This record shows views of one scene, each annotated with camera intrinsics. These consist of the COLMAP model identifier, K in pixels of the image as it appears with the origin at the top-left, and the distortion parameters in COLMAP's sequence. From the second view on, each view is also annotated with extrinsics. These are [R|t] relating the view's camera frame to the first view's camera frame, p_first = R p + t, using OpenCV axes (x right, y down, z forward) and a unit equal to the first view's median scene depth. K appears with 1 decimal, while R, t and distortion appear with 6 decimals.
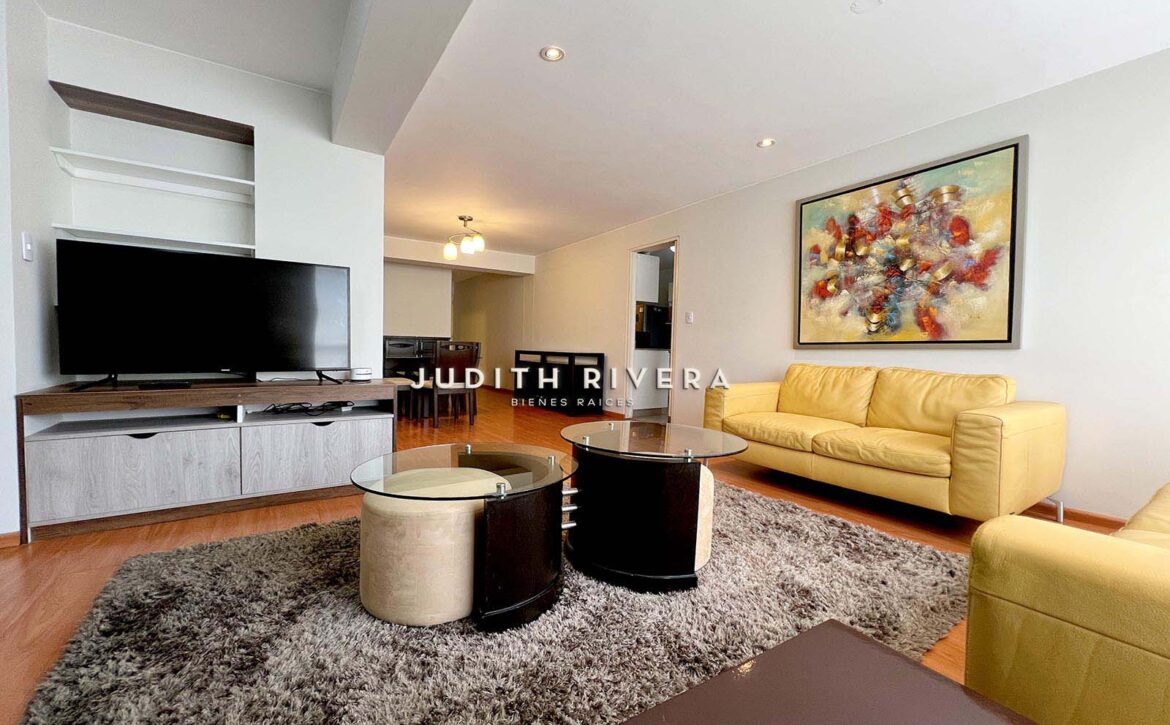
lens RADIAL K [[467.8, 0, 563.5], [0, 467.8, 384.5], [0, 0, 1]] dist [0.001520, -0.000095]
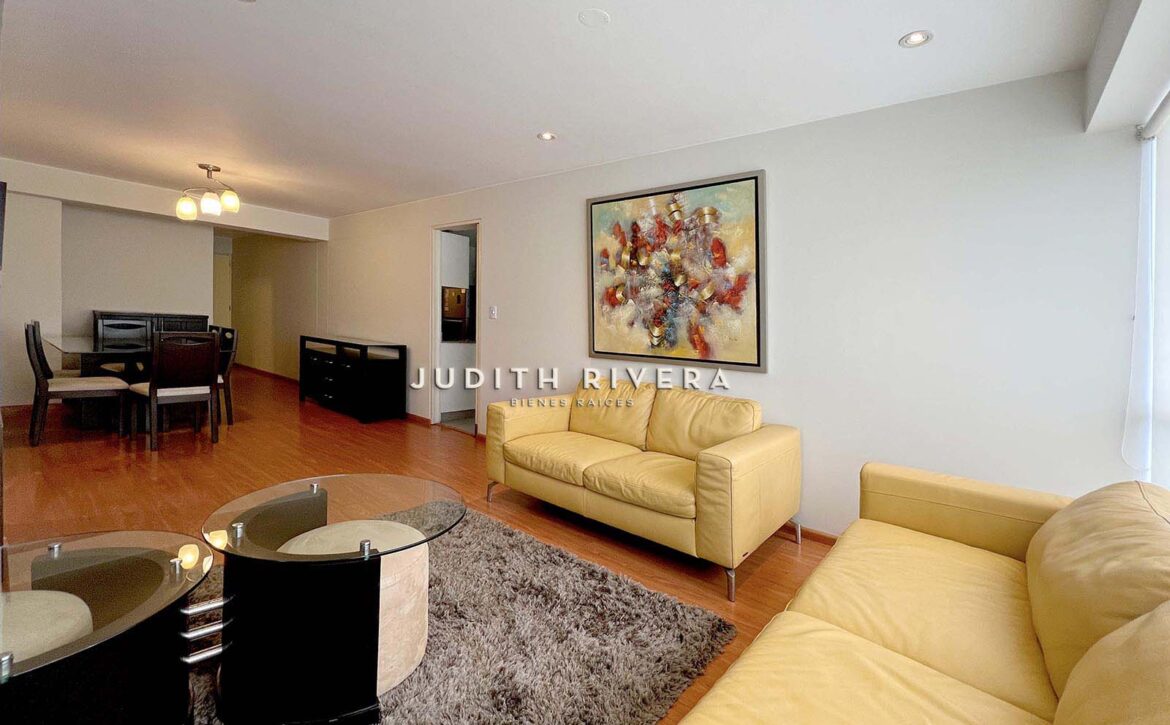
lens RADIAL K [[524.9, 0, 588.1], [0, 524.9, 336.1], [0, 0, 1]] dist [0.000717, 0.000030]
pose [[0.945445, 0.008532, 0.325670, 0.198941], [0.005544, 0.999091, -0.042271, -0.095031], [-0.325735, 0.041770, 0.944538, 0.035952]]
